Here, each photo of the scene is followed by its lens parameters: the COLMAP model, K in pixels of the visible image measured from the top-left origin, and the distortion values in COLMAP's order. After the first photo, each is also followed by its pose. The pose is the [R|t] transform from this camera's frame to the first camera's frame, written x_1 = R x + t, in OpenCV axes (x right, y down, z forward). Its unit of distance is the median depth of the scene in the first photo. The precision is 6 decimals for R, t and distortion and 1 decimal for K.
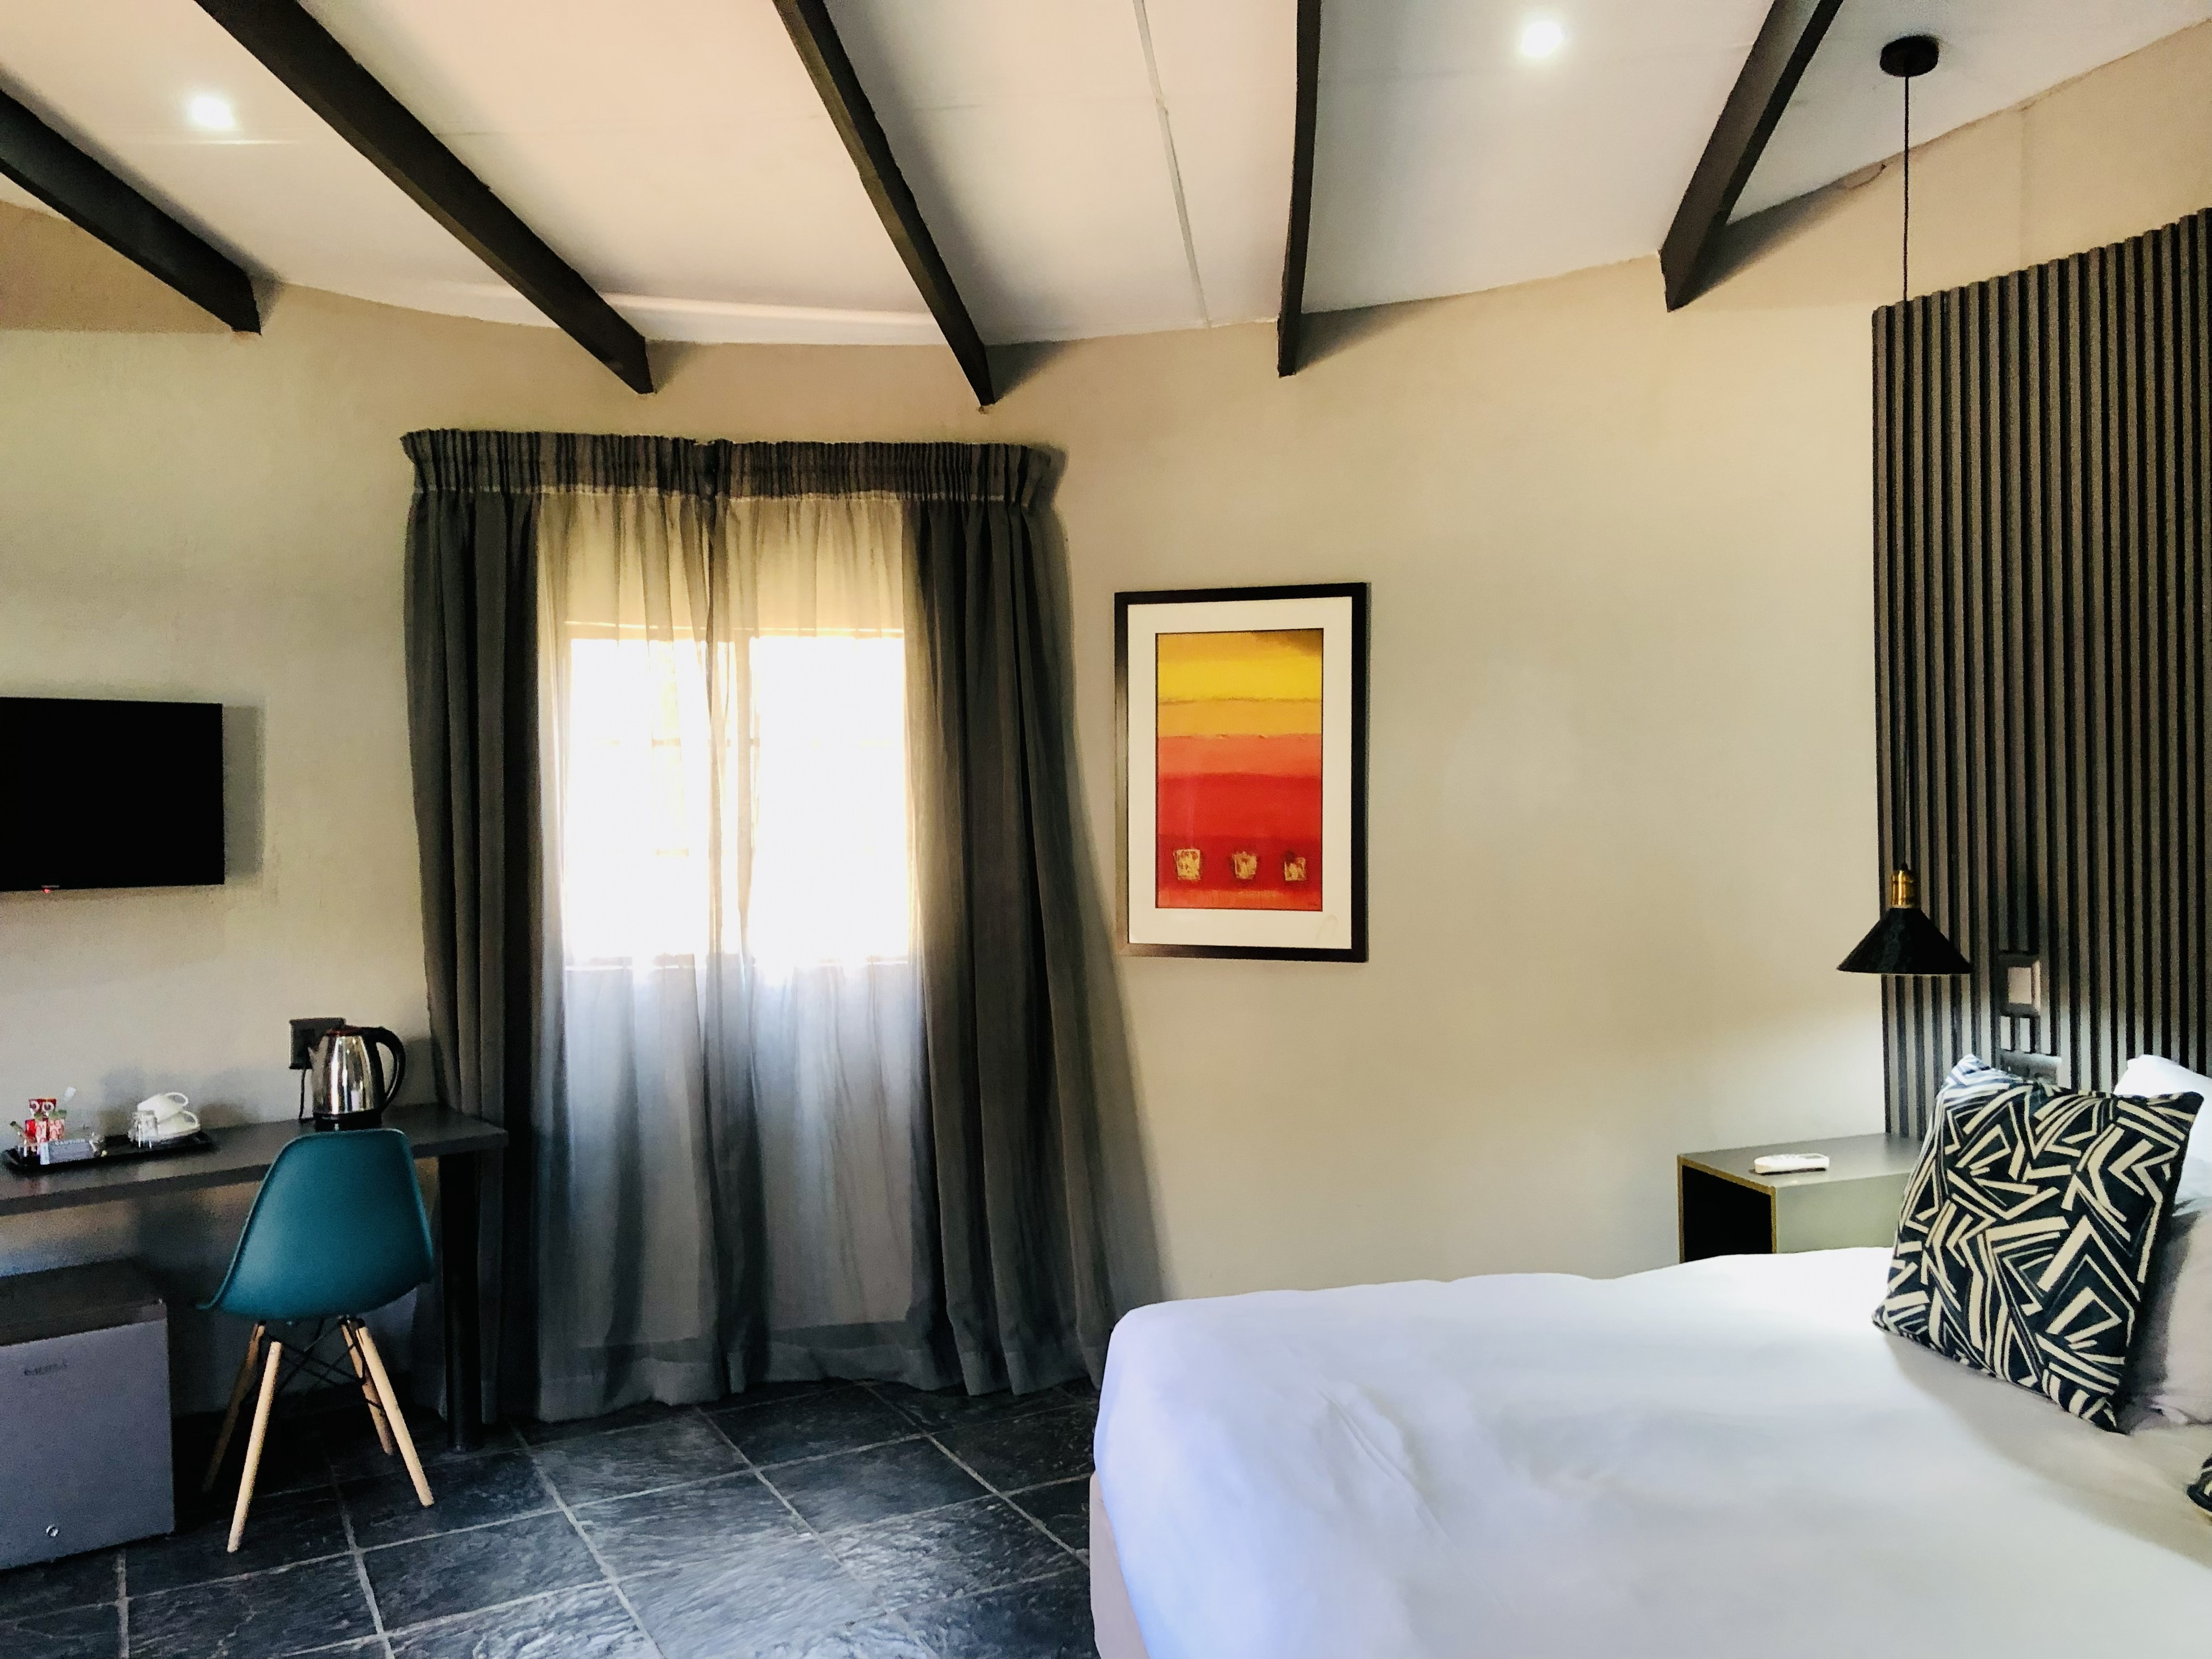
lens RADIAL K [[1840.5, 0, 1106.0], [0, 1840.5, 829.5], [0, 0, 1]] dist [0.060012, -0.082283]
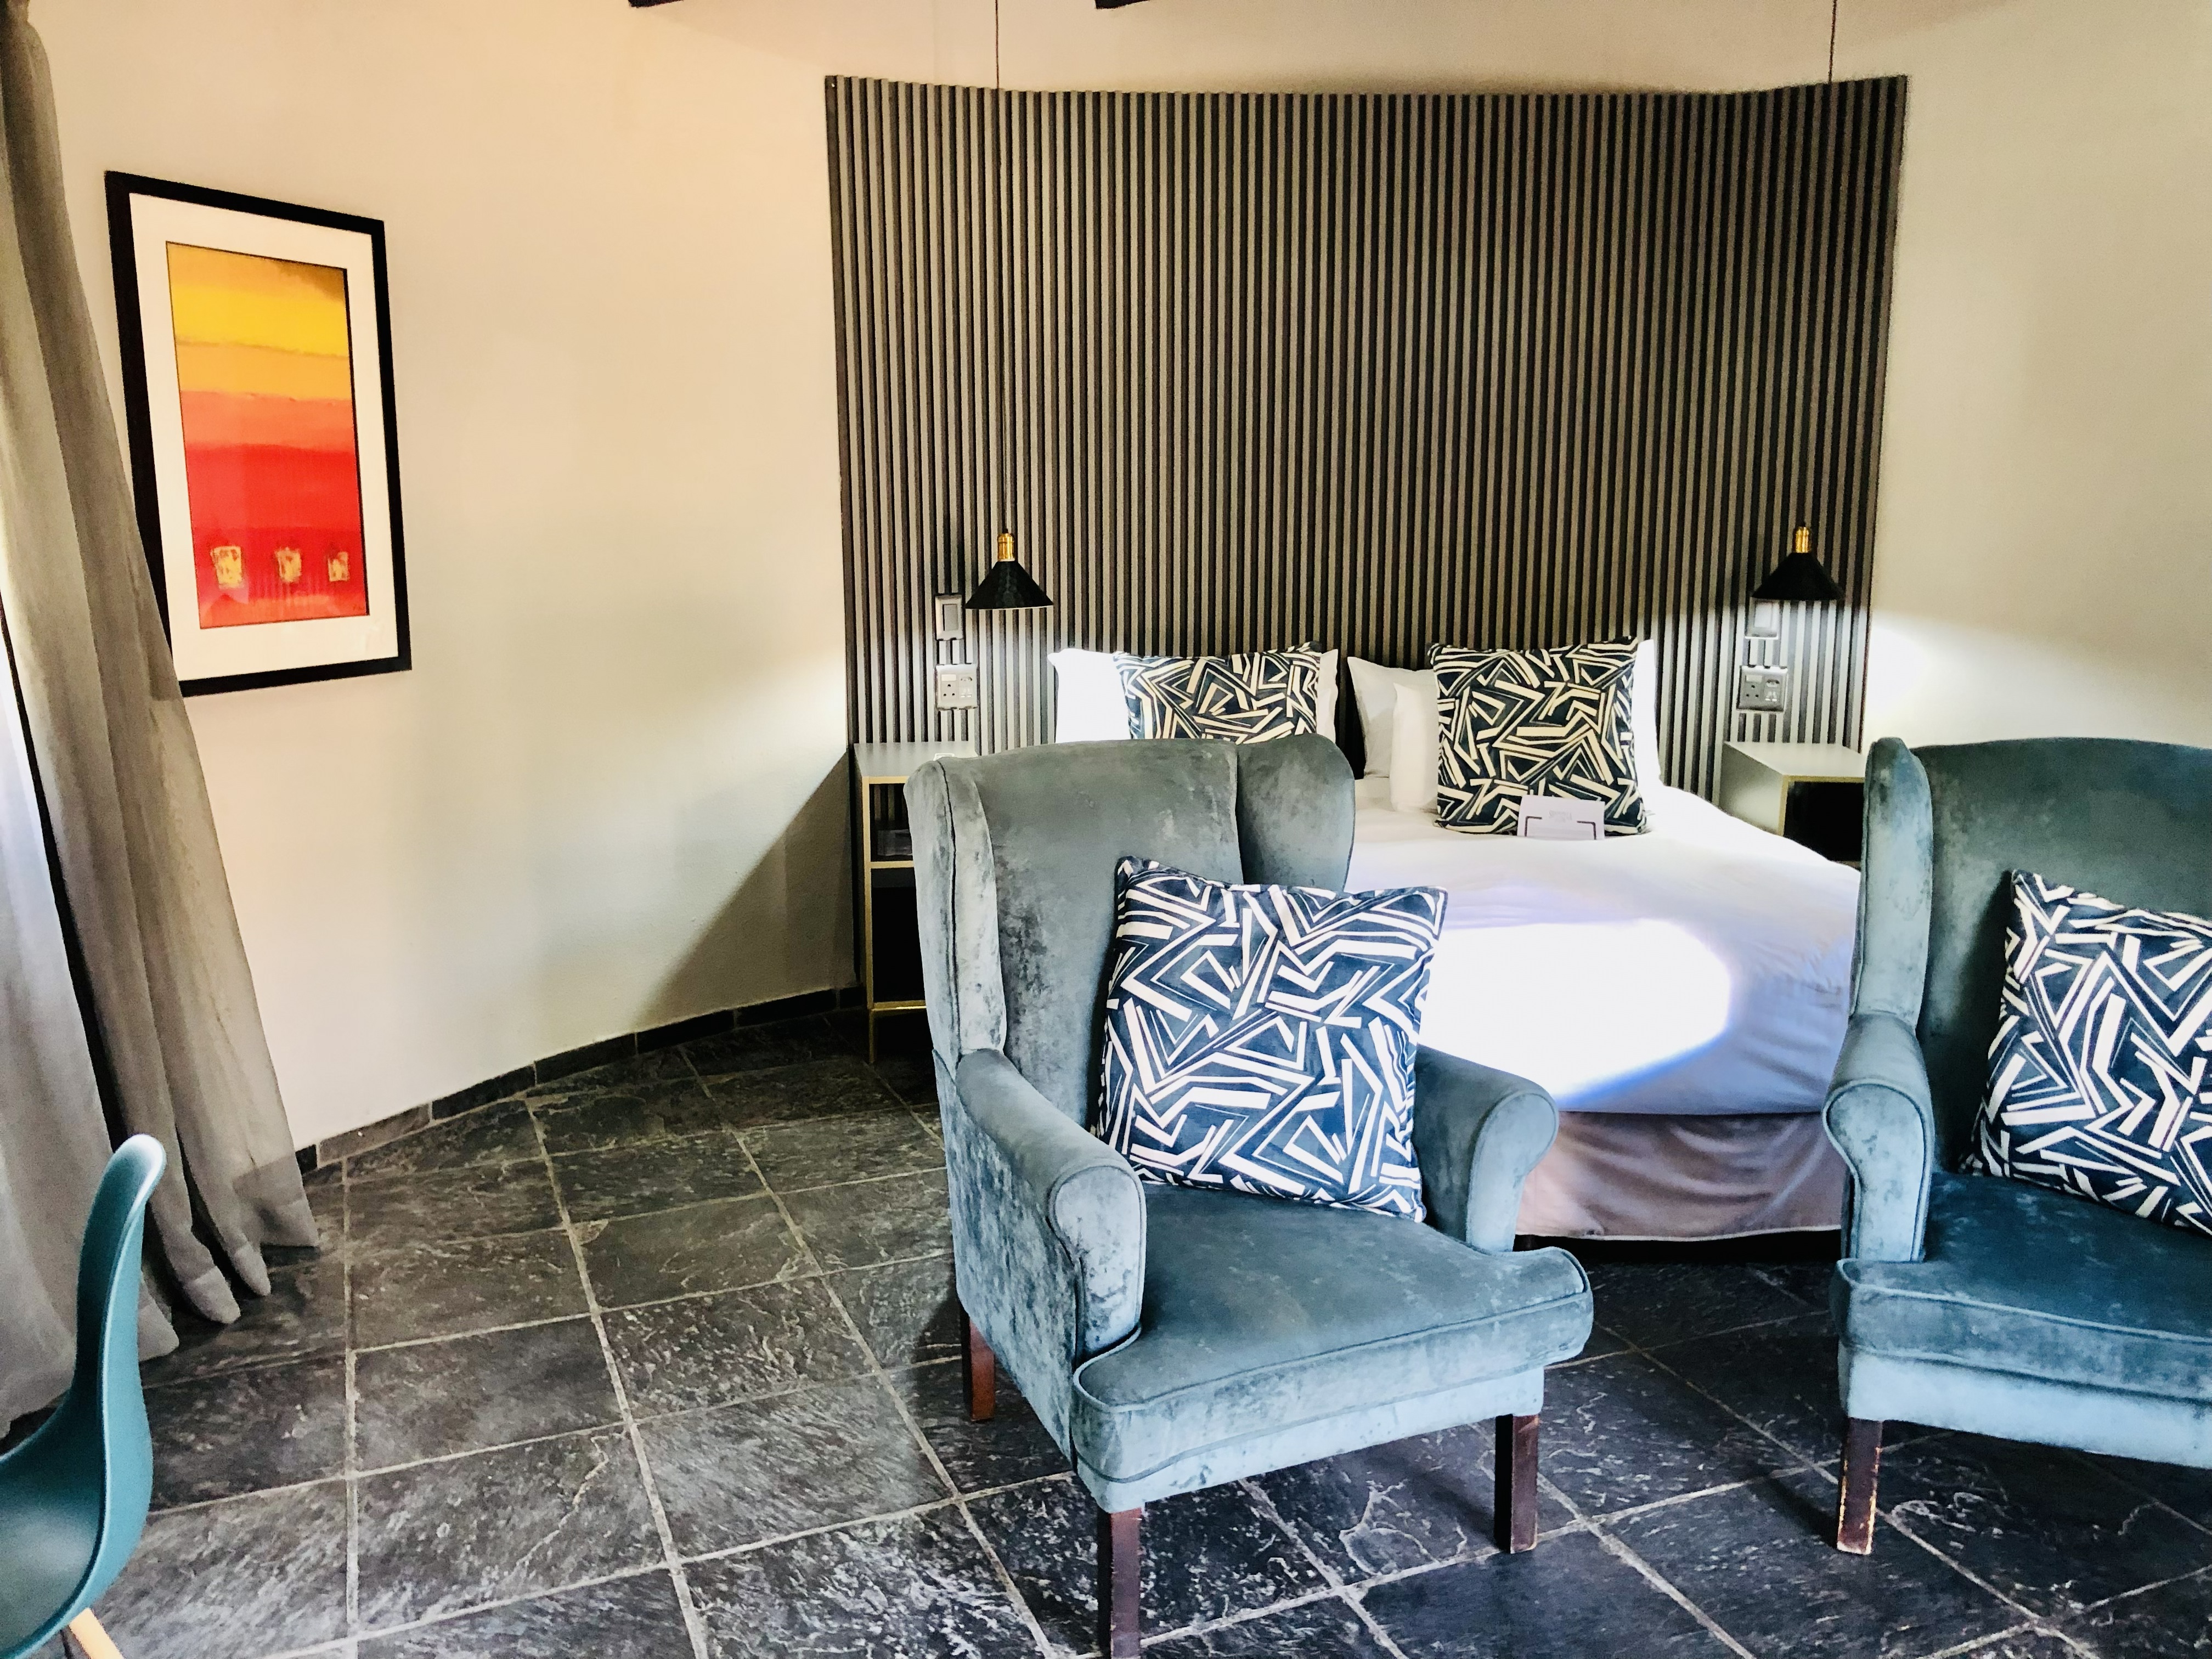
lens RADIAL K [[1840.5, 0, 1106.0], [0, 1840.5, 829.5], [0, 0, 1]] dist [0.060012, -0.082283]
pose [[0.058590, -0.175840, 0.982674, -0.720432], [0.017335, 0.984395, 0.175115, -0.002251], [-0.998132, 0.006775, 0.060724, 0.610301]]
